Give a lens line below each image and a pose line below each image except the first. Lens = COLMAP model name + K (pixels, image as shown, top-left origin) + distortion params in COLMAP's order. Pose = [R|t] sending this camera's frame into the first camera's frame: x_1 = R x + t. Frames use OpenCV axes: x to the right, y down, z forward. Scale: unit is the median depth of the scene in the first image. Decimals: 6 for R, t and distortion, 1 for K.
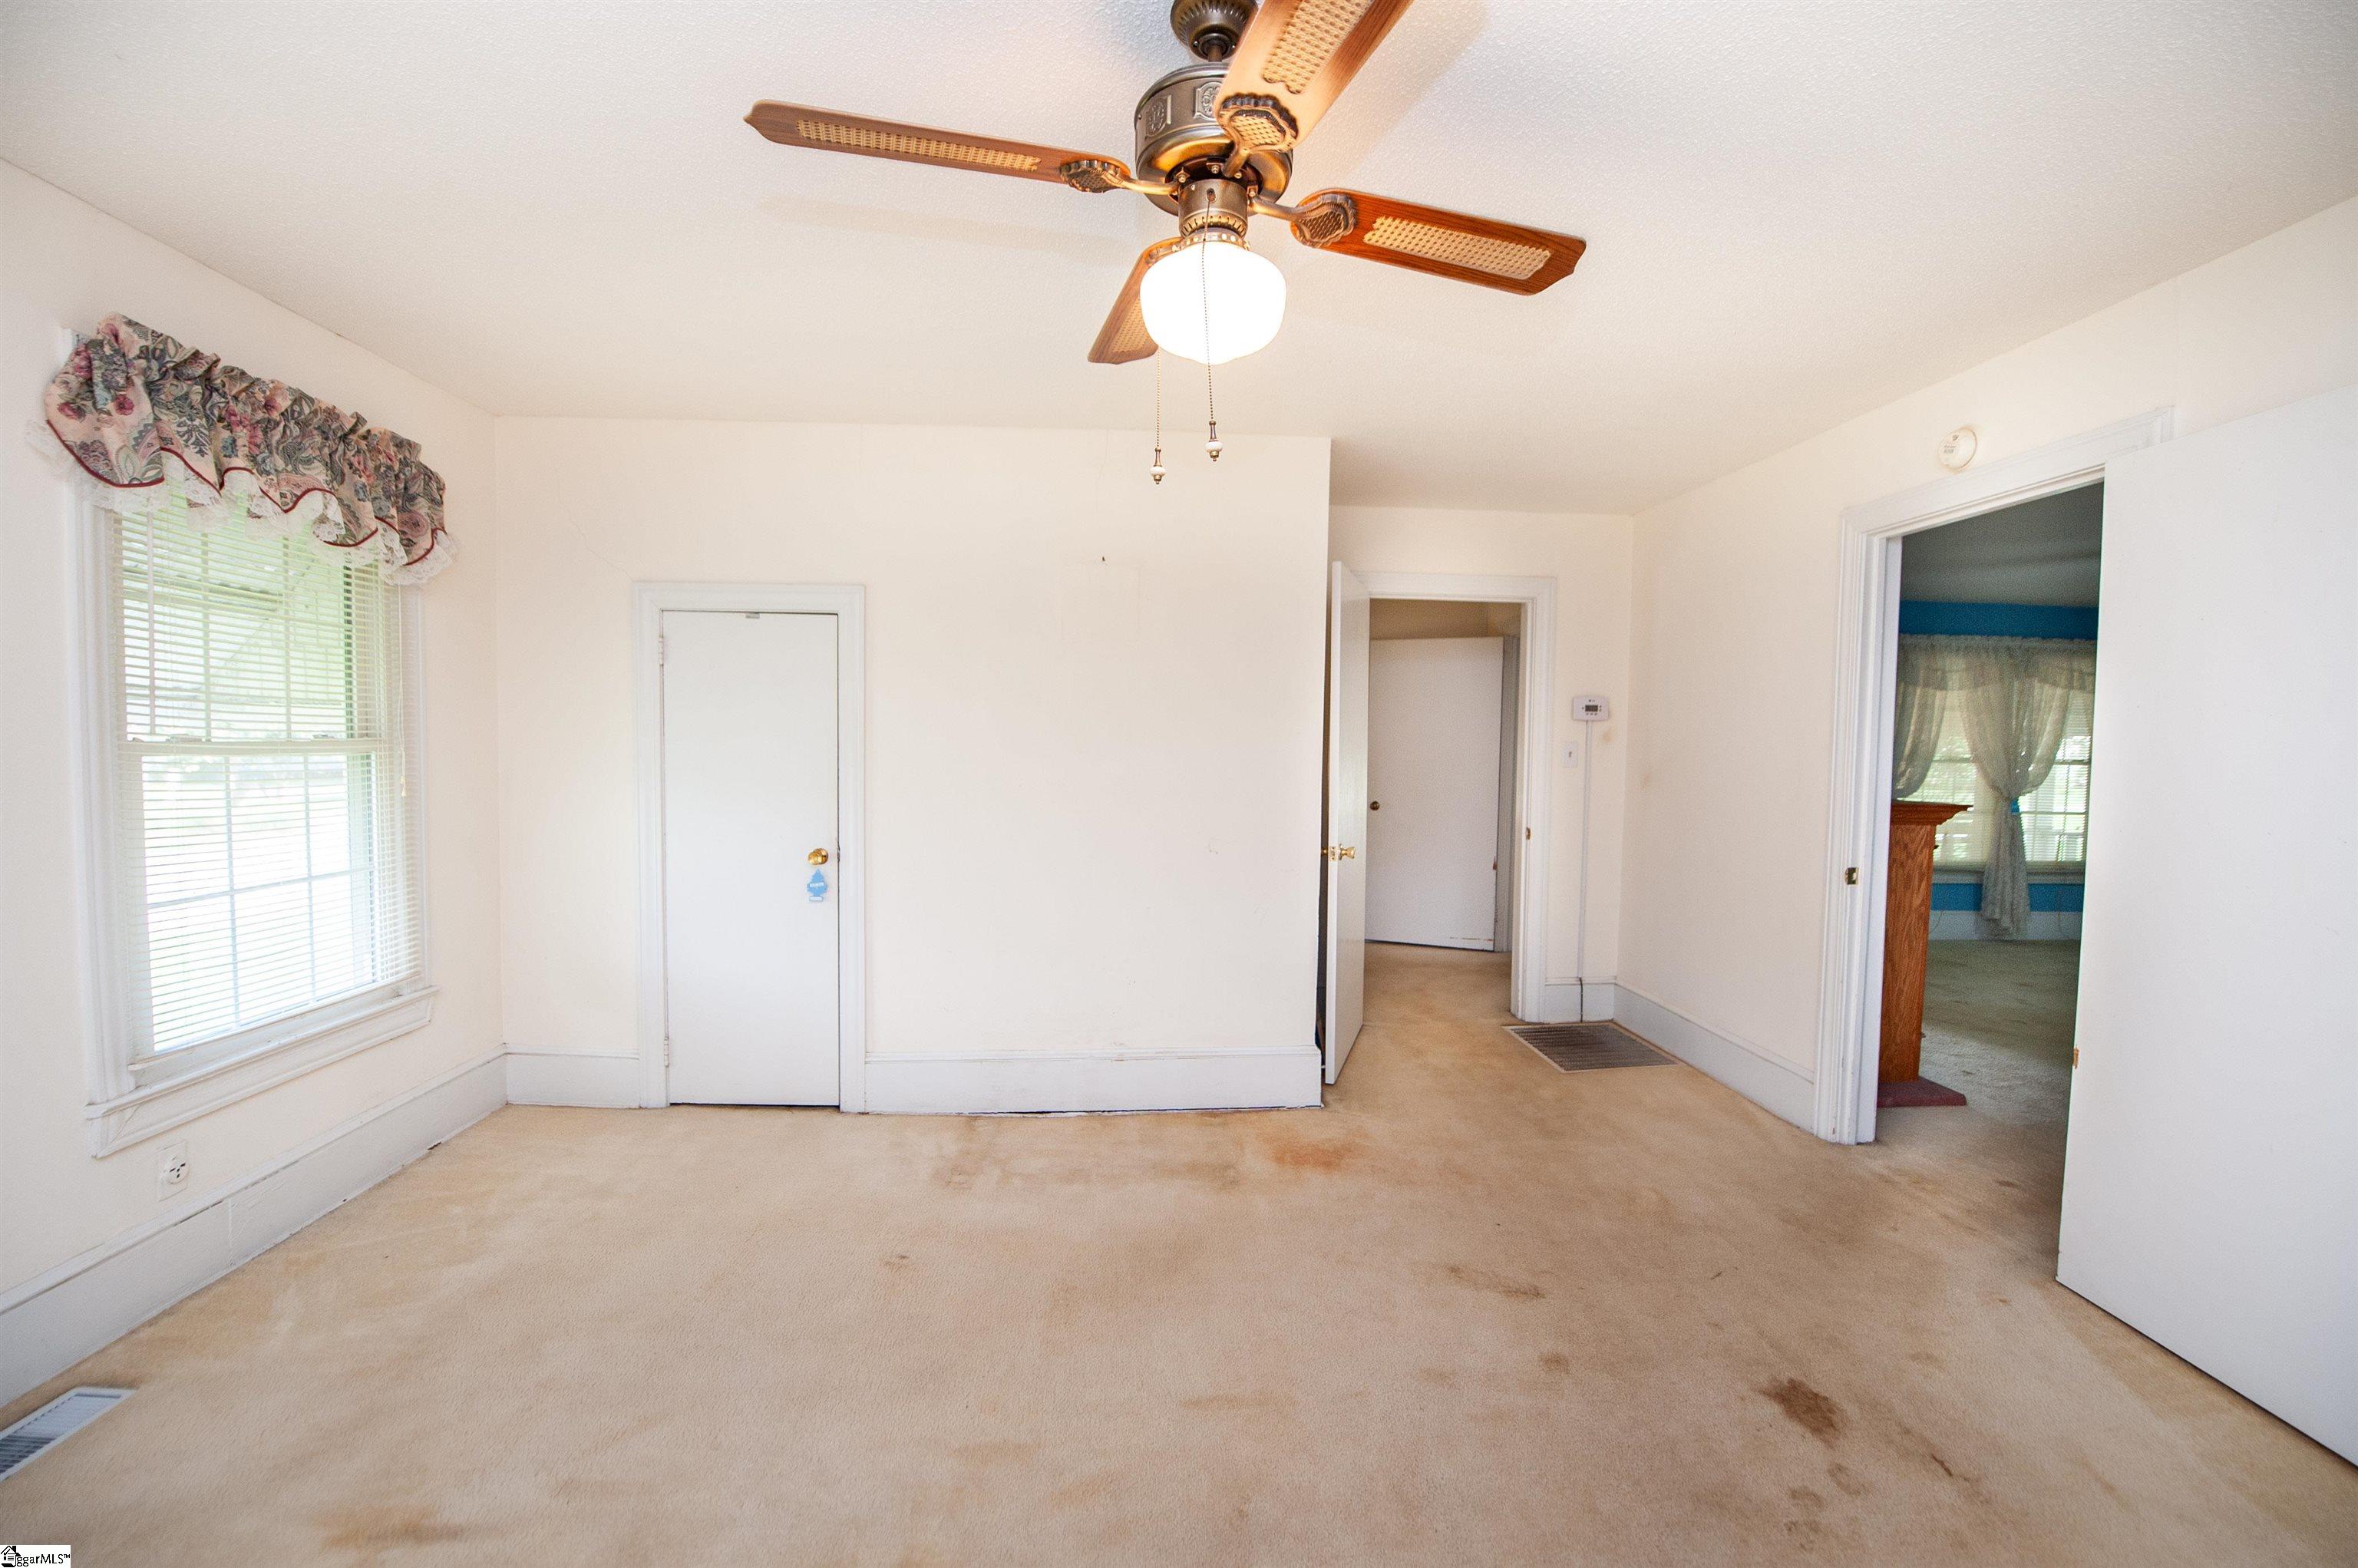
lens RADIAL K [[963.5, 0, 1185.9], [0, 963.5, 789.0], [0, 0, 1]] dist [-0.013354, -0.004508]
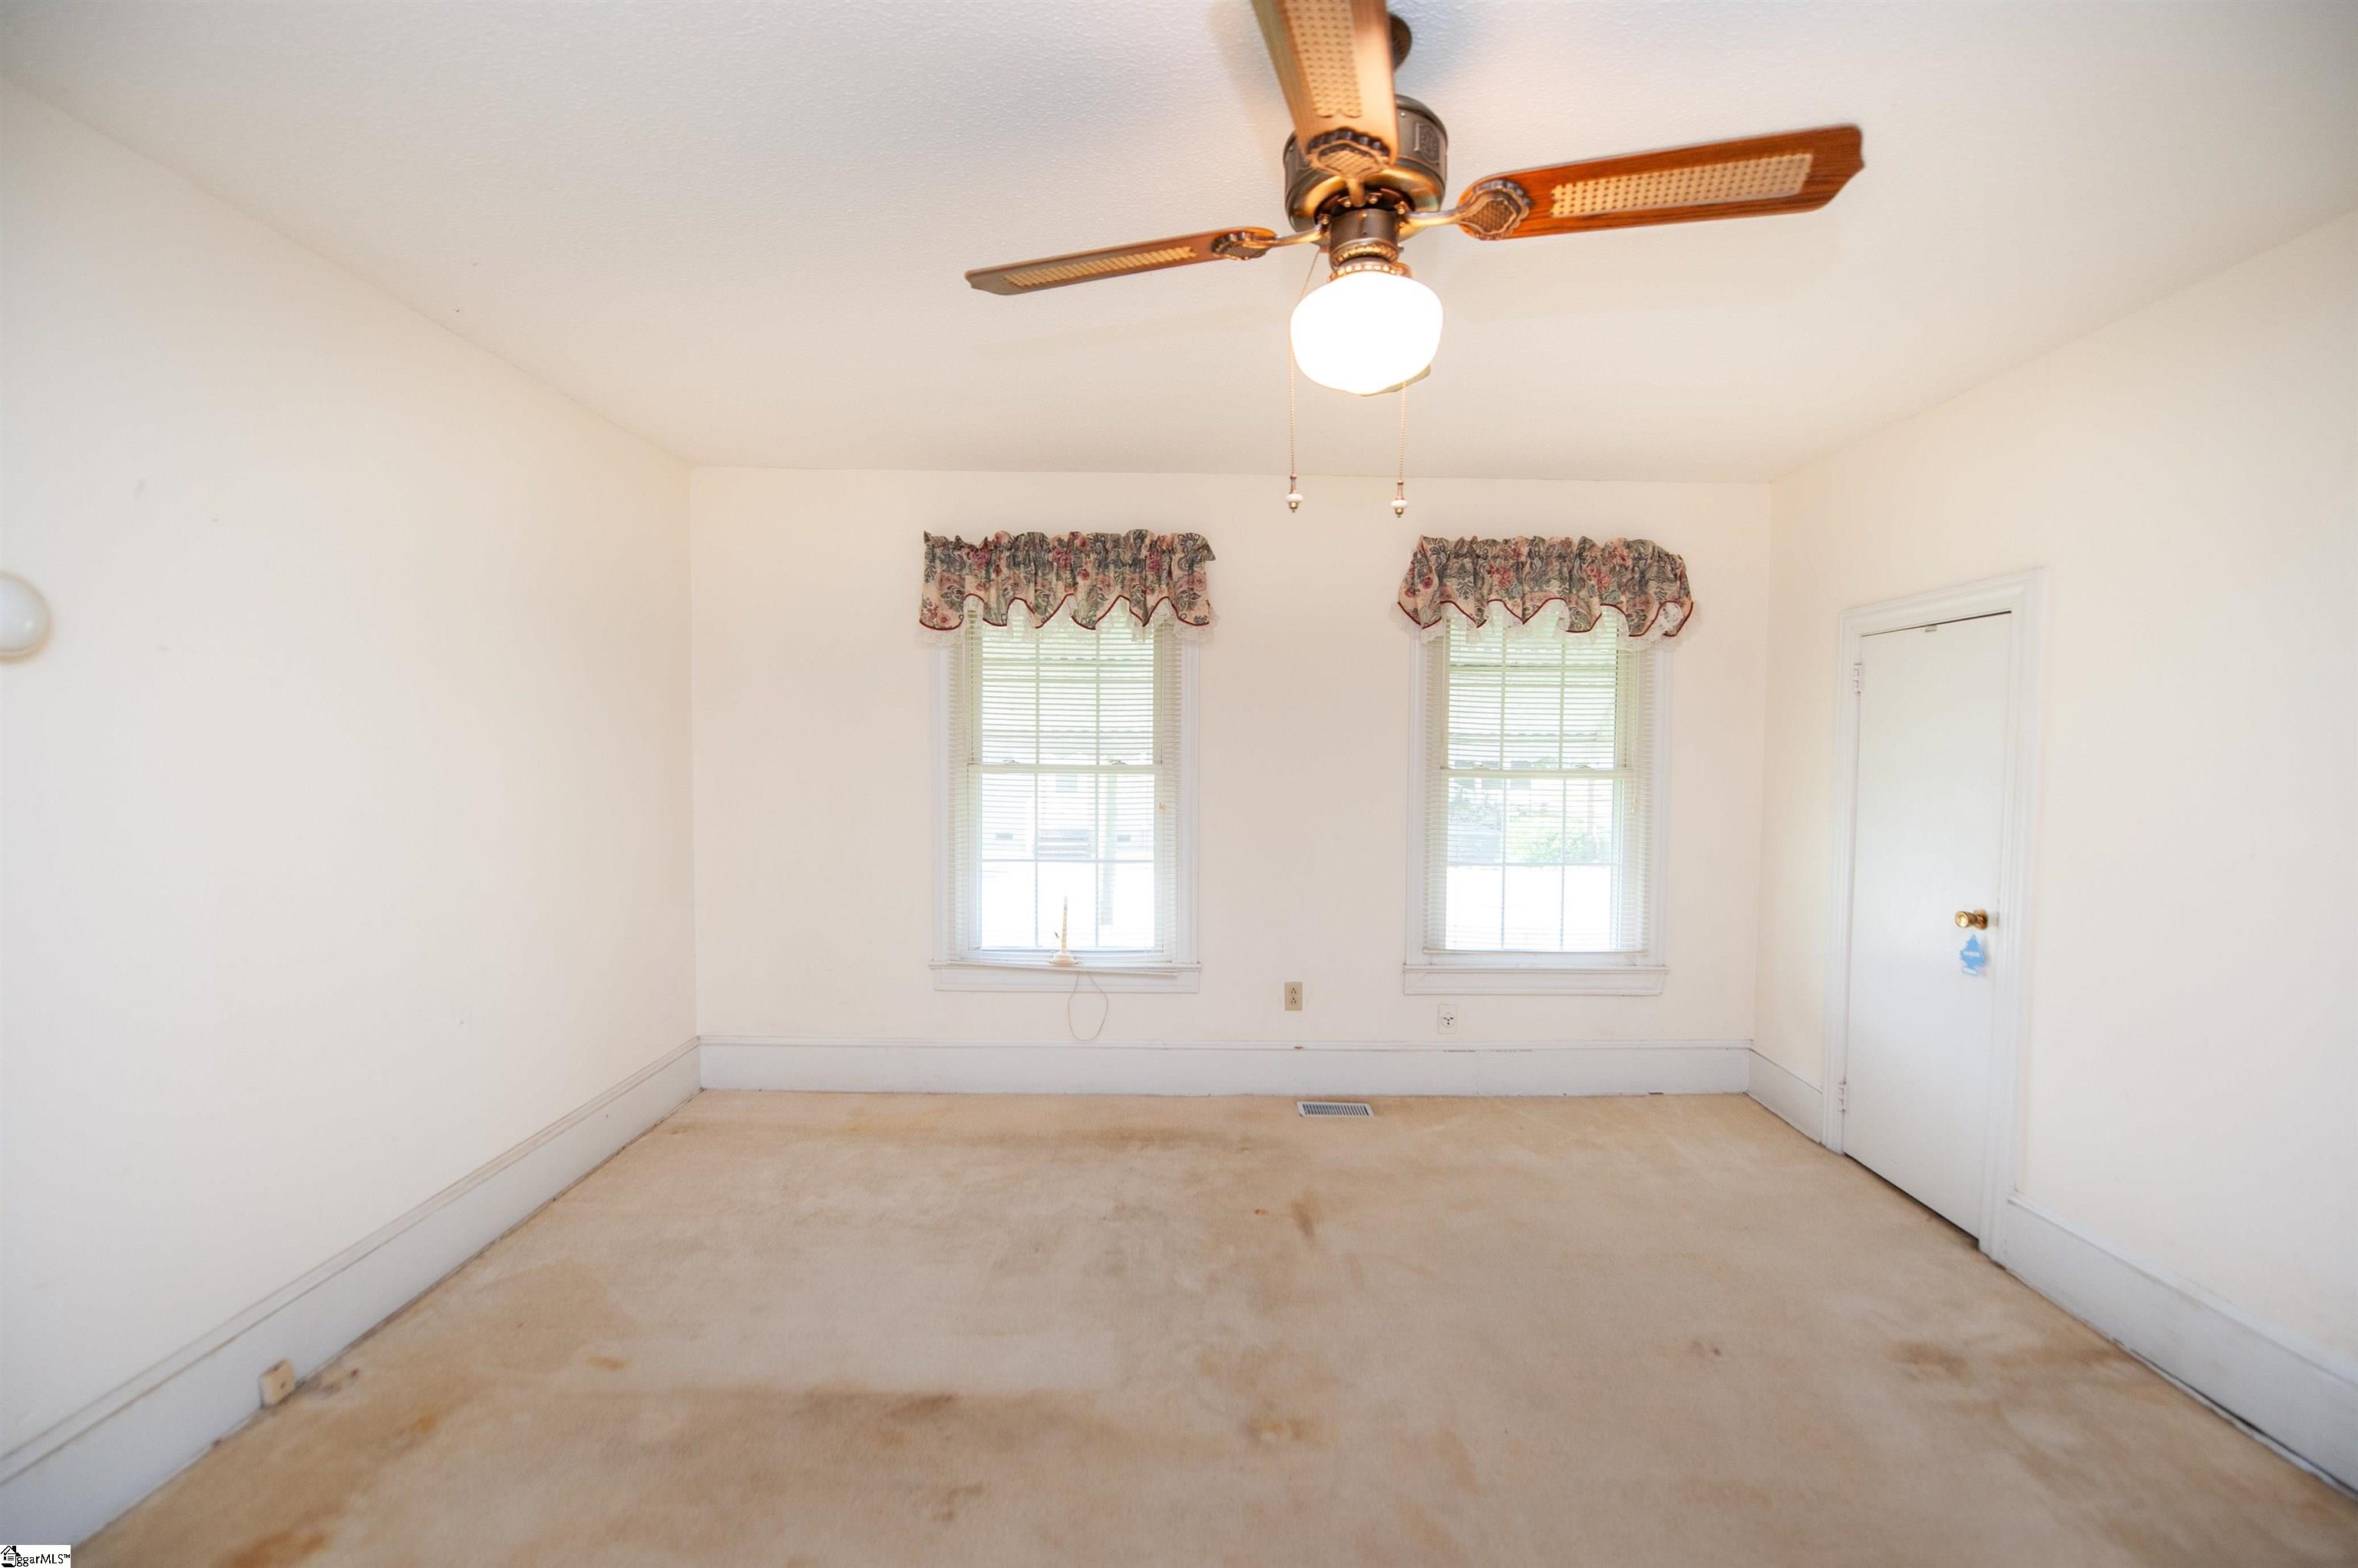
lens RADIAL K [[966.0, 0, 1170.7], [0, 966.0, 775.8], [0, 0, 1]] dist [-0.014562, -0.003538]
pose [[-0.053544, 0.018319, -0.998397, 0.583963], [-0.053740, 0.998330, 0.021199, -0.039793], [0.997118, 0.054789, -0.052470, 0.480392]]
